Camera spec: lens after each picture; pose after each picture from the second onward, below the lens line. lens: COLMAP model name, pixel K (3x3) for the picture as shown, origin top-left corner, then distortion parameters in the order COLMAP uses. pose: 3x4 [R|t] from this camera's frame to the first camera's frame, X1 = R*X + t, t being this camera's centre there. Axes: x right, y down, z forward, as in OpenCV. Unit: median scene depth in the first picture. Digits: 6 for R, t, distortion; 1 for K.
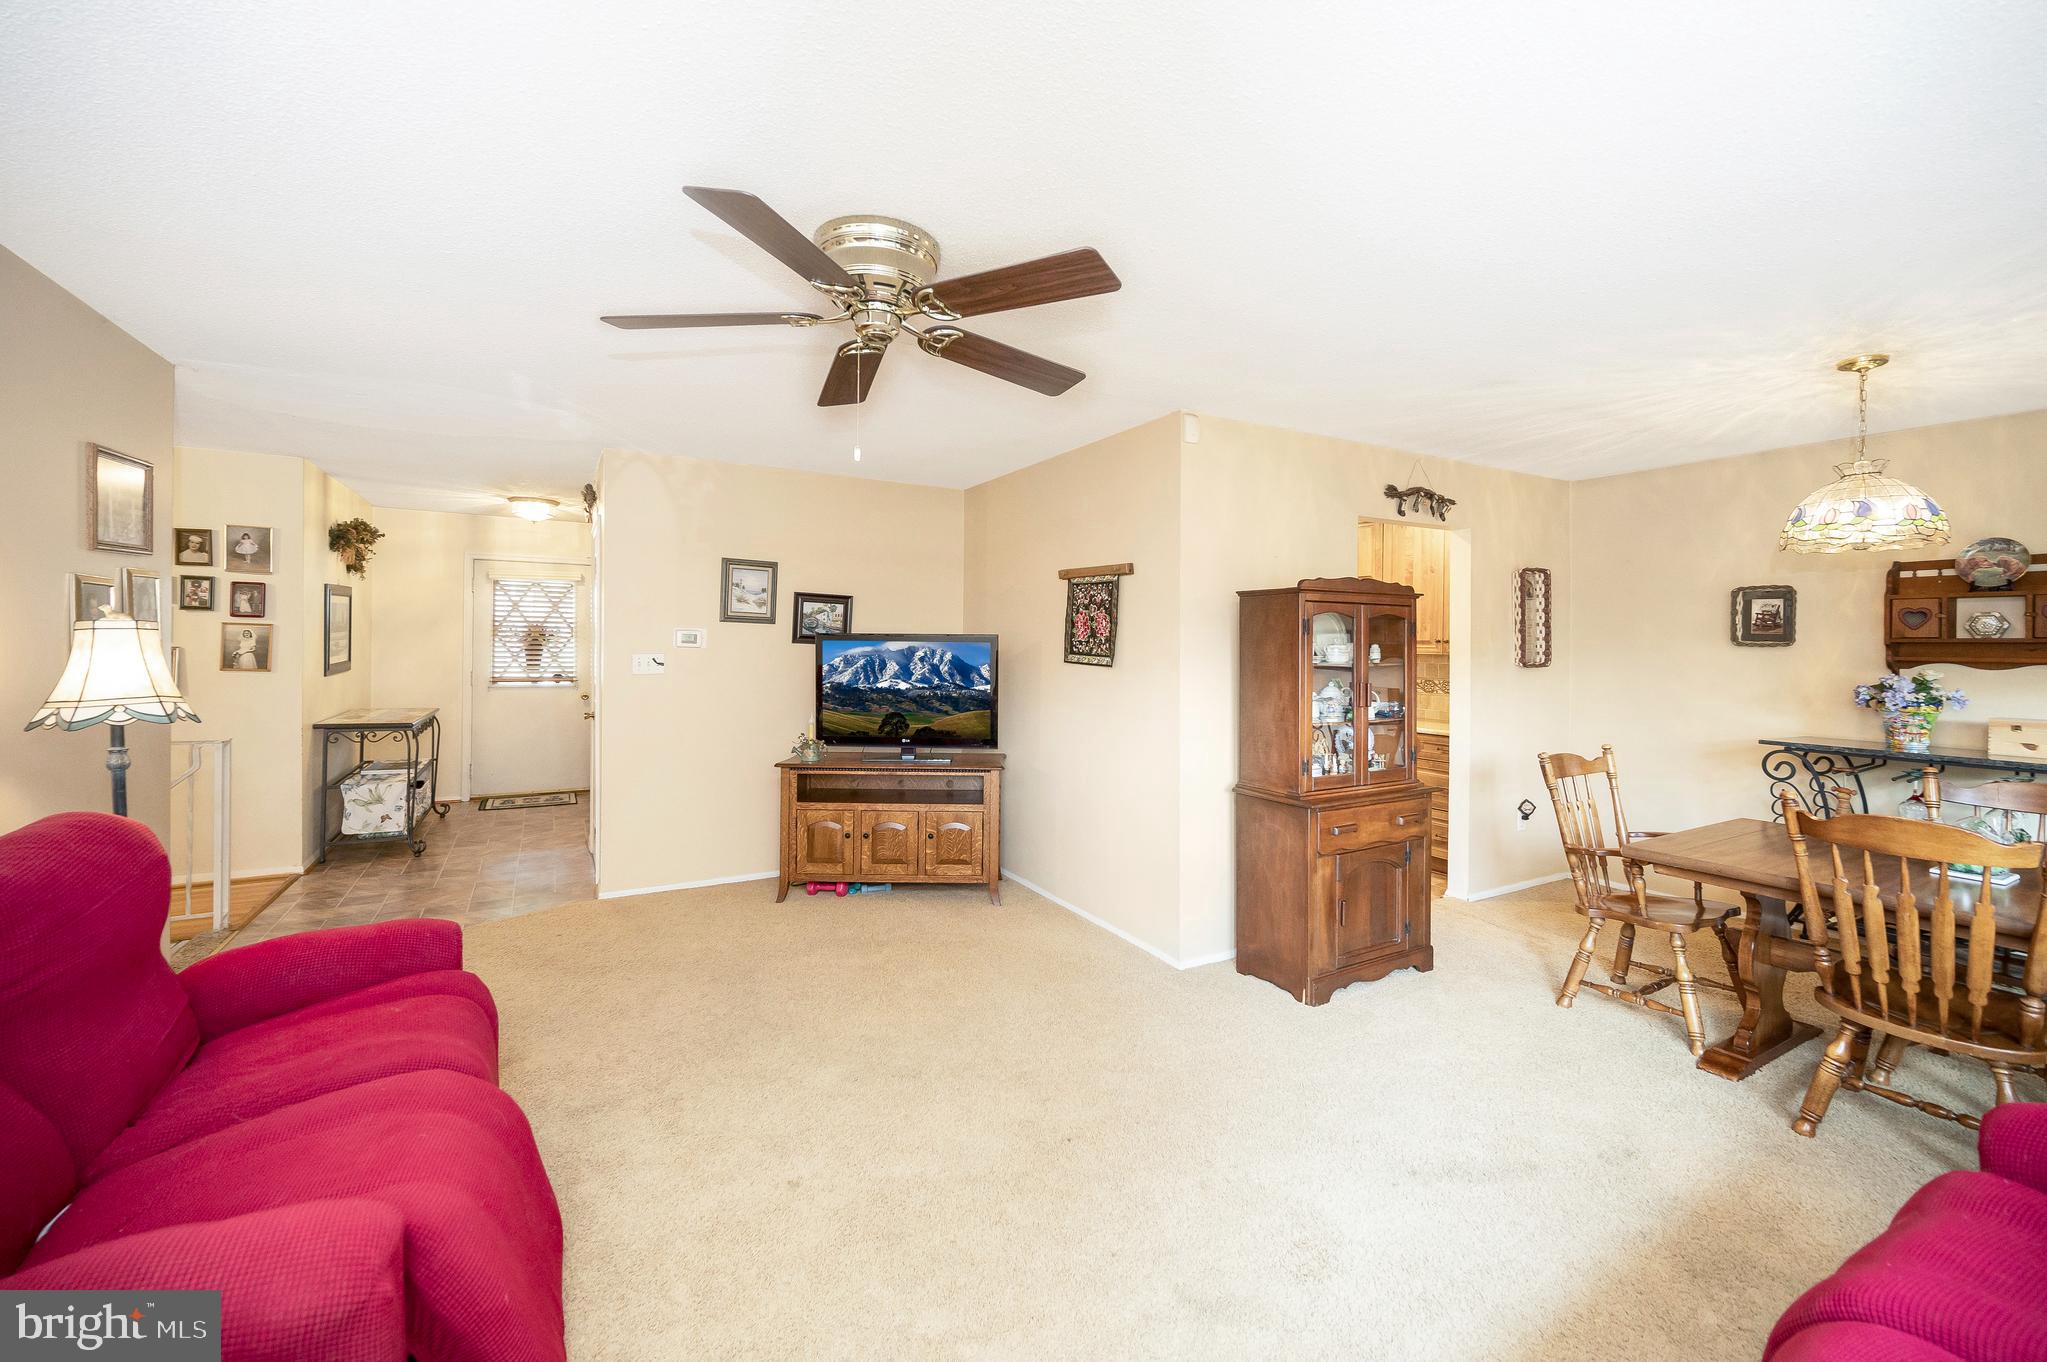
lens RADIAL K [[817.7, 0, 1022.8], [0, 817.7, 640.1], [0, 0, 1]] dist [0.000466, -0.000971]
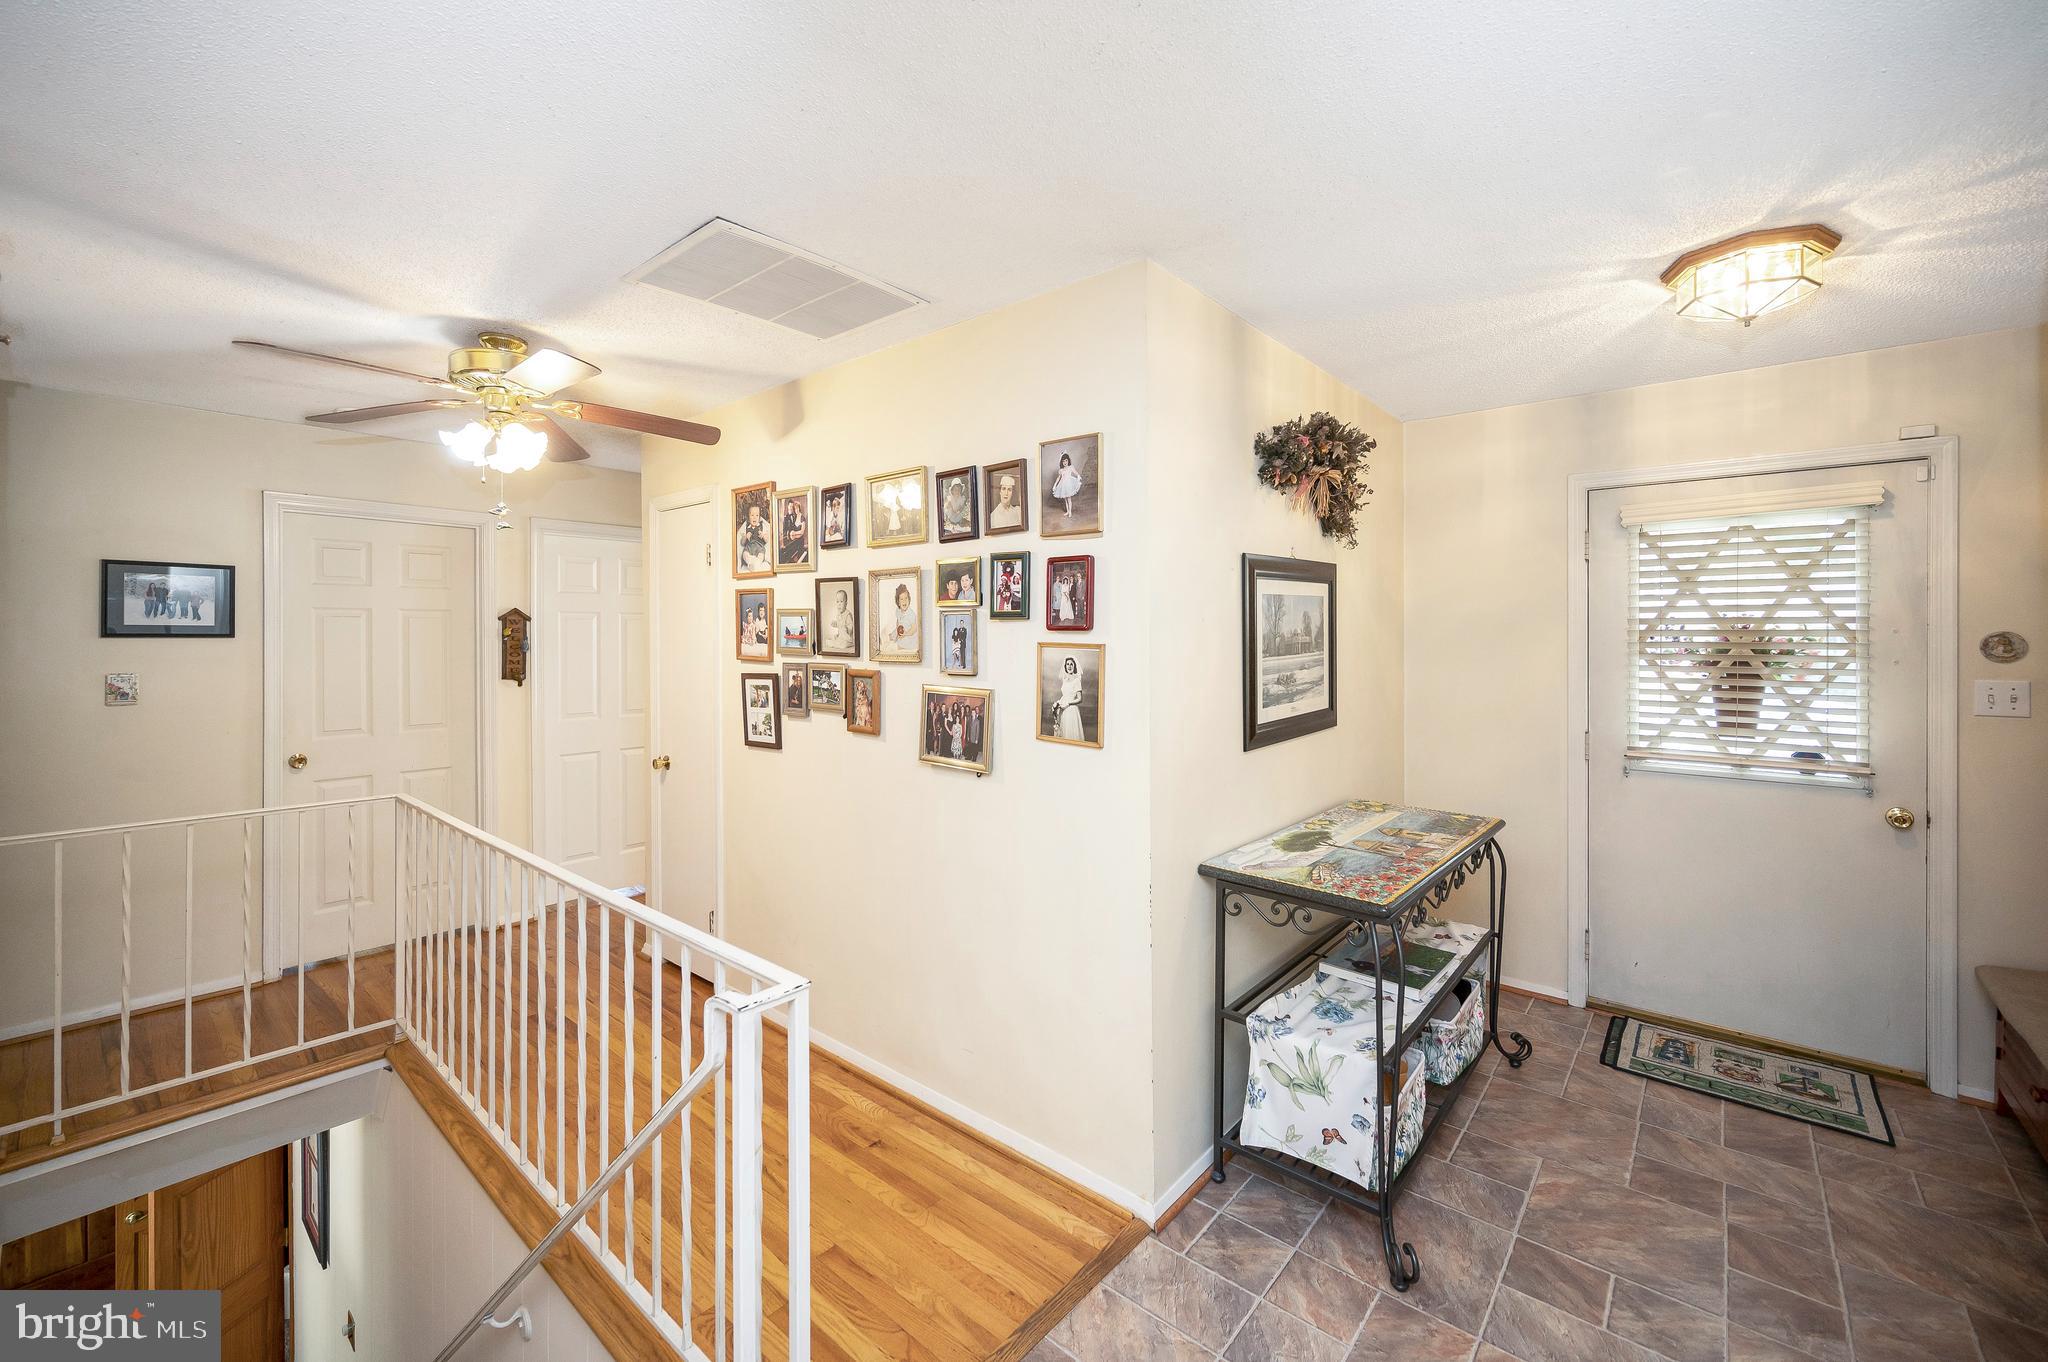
lens RADIAL K [[818.1, 0, 1027.8], [0, 818.1, 638.2], [0, 0, 1]] dist [0.000466, -0.000971]
pose [[0.331007, -0.012261, -0.943549, -0.458012], [0.008806, 0.999912, -0.009904, -0.017058], [0.943587, -0.005031, 0.331086, 0.737660]]
